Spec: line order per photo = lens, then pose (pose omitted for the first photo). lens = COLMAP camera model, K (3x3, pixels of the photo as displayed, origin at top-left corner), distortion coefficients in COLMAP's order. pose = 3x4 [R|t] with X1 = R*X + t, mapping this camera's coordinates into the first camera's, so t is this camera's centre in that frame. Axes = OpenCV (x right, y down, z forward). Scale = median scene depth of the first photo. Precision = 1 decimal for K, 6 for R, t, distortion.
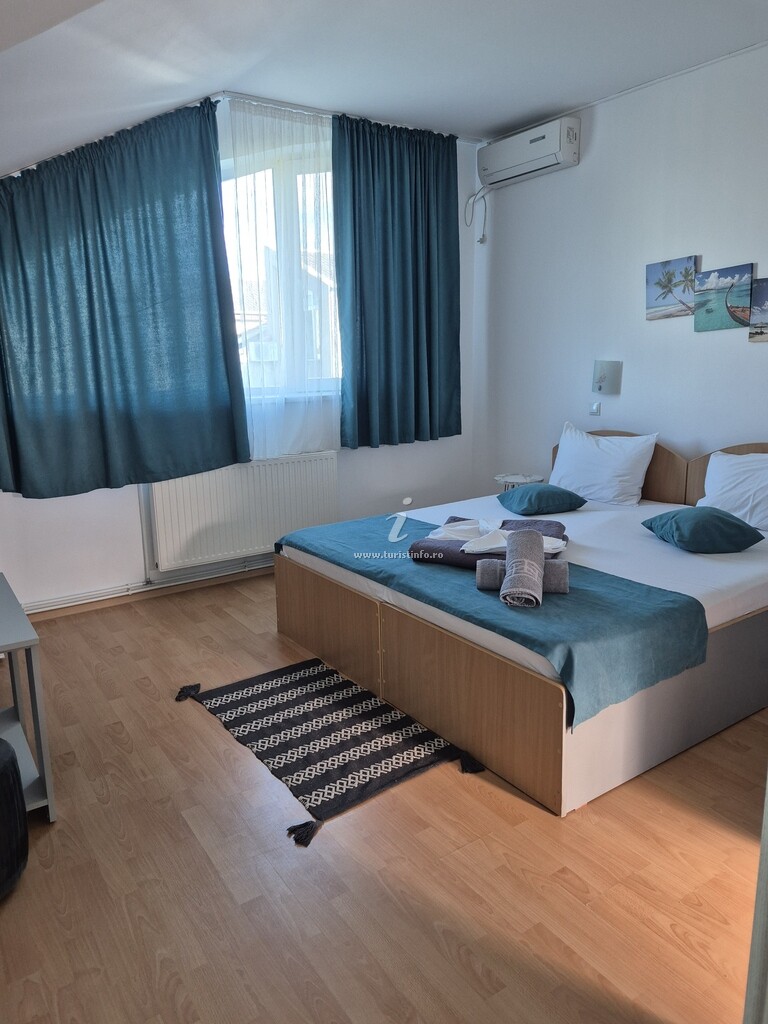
lens RADIAL K [[715.4, 0, 383.4], [0, 715.4, 499.3], [0, 0, 1]] dist [0.028588, -0.002060]
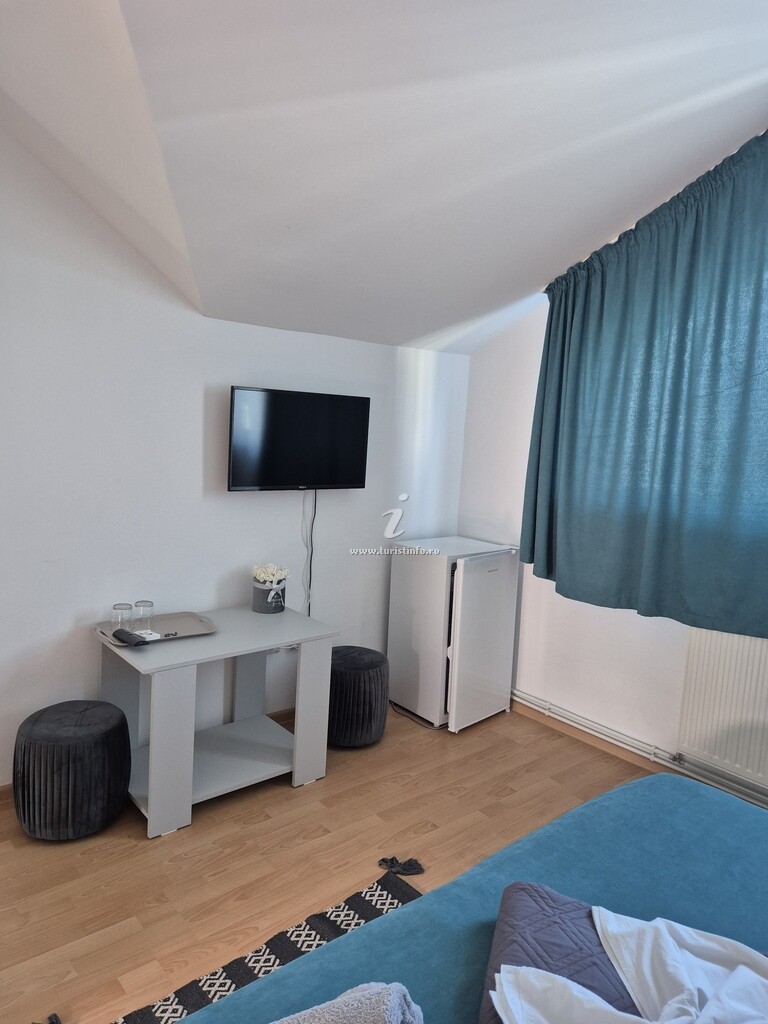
lens RADIAL K [[715.4, 0, 383.4], [0, 715.4, 499.3], [0, 0, 1]] dist [0.028588, -0.002060]
pose [[0.103127, 0.138605, -0.984964, 0.416749], [-0.249912, 0.962089, 0.109220, -0.183772], [0.962761, 0.234891, 0.133856, 0.746924]]
